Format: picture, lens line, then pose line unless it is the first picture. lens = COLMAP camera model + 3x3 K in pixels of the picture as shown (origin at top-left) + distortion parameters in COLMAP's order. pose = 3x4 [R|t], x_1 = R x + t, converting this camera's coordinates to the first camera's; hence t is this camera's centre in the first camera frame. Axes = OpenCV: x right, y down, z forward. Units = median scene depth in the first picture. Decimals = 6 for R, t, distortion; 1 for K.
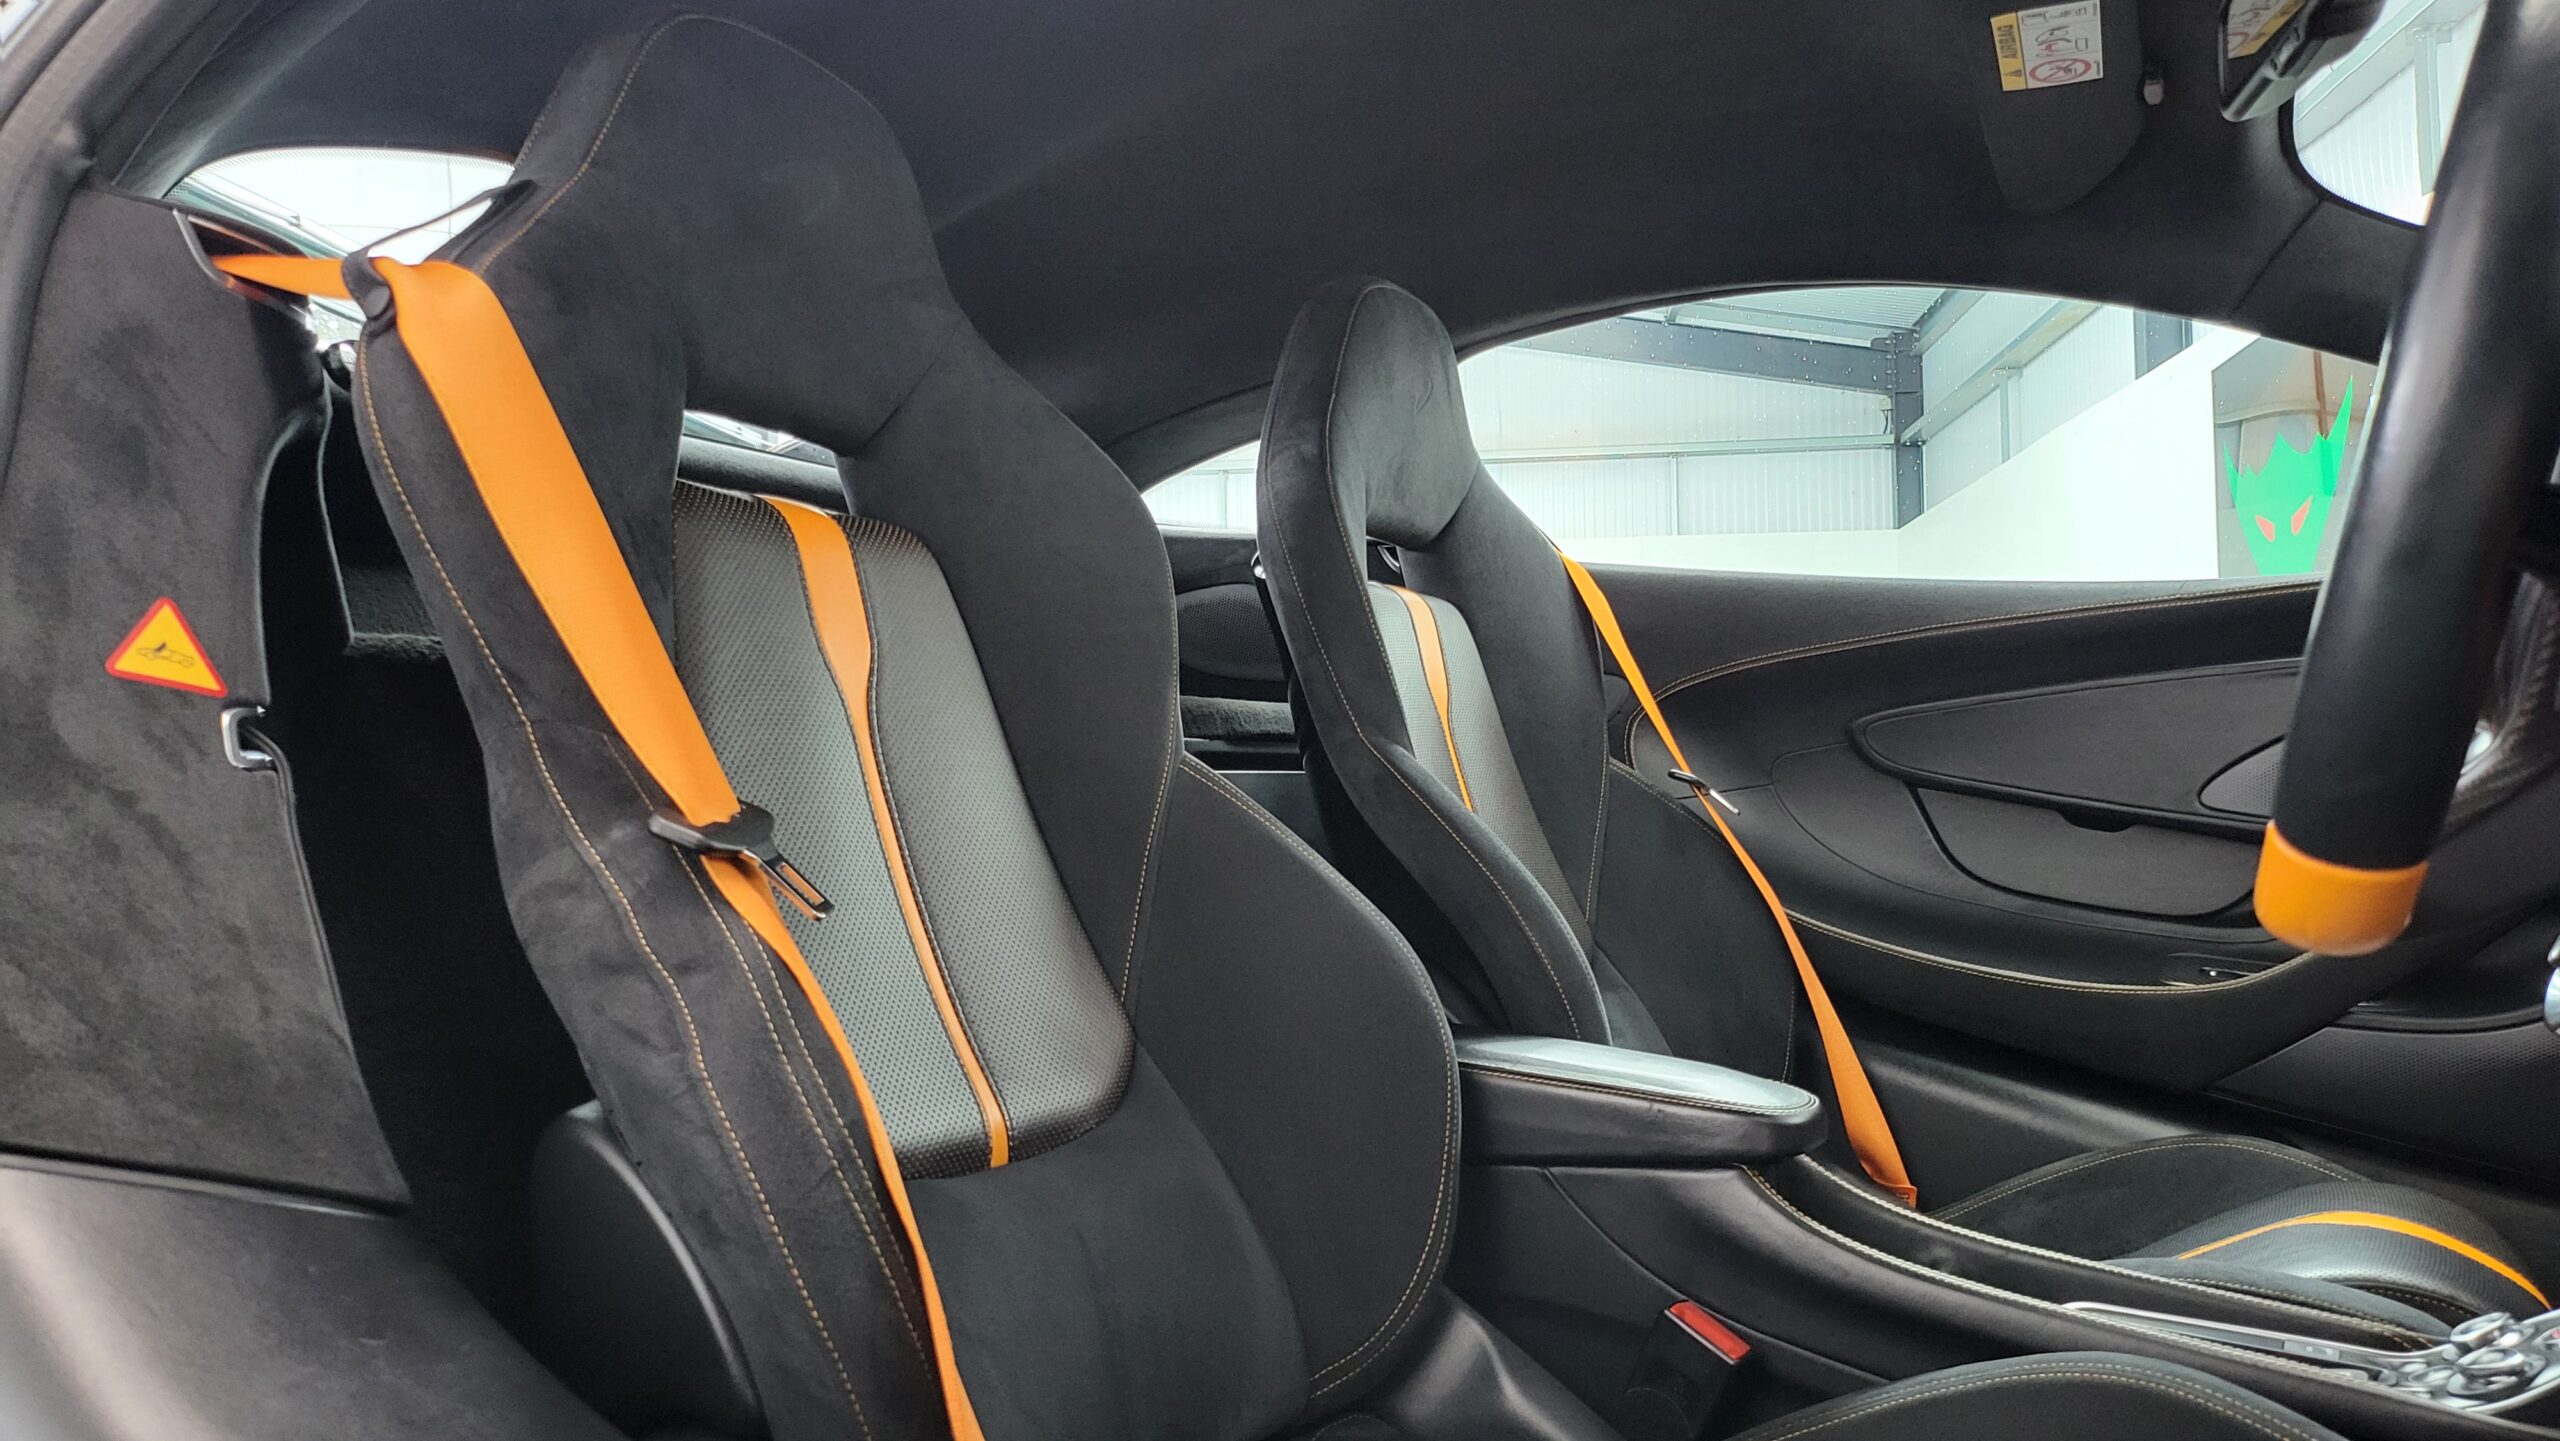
lens RADIAL K [[1794.9, 0, 1283.8], [0, 1794.9, 717.1], [0, 0, 1]] dist [0.053210, -0.052632]
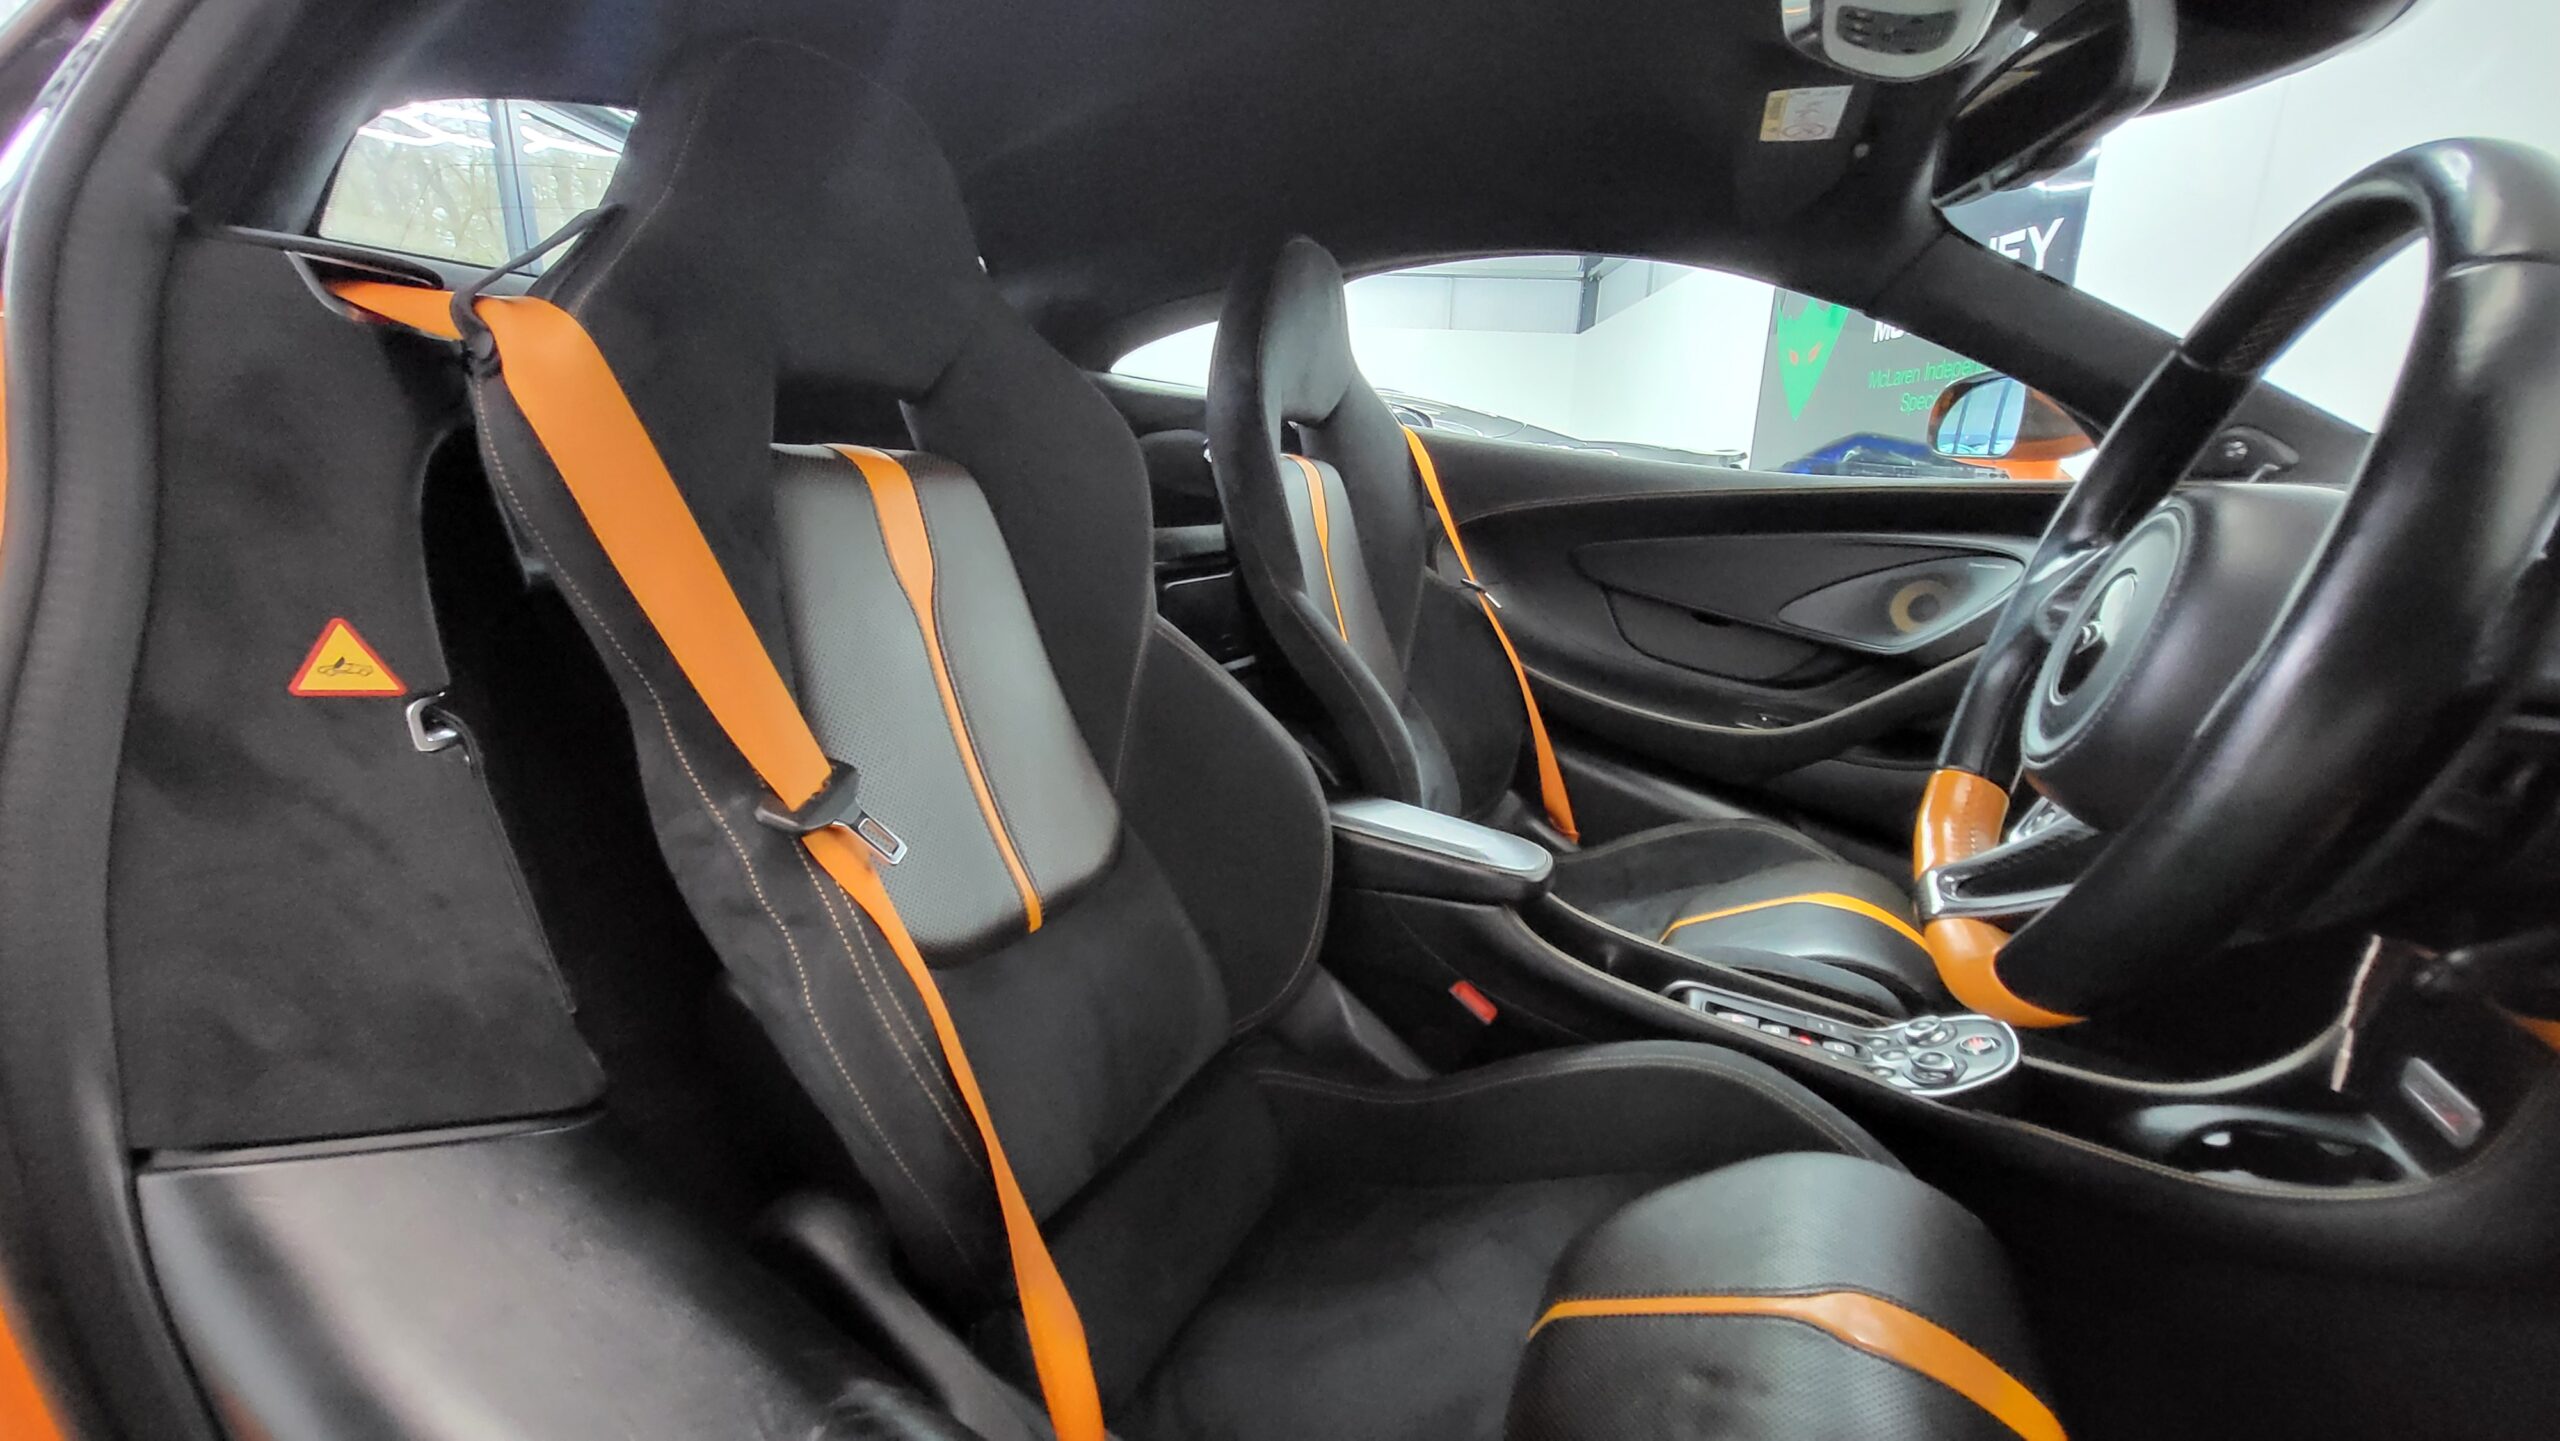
lens RADIAL K [[1006.5, 0, 1279.6], [0, 1006.5, 738.4], [0, 0, 1]] dist [0.000683, -0.001425]
pose [[0.996682, 0.021768, 0.078424, -0.019247], [-0.044506, 0.952511, 0.301235, -0.149725], [-0.068142, -0.303726, 0.950319, 0.189770]]
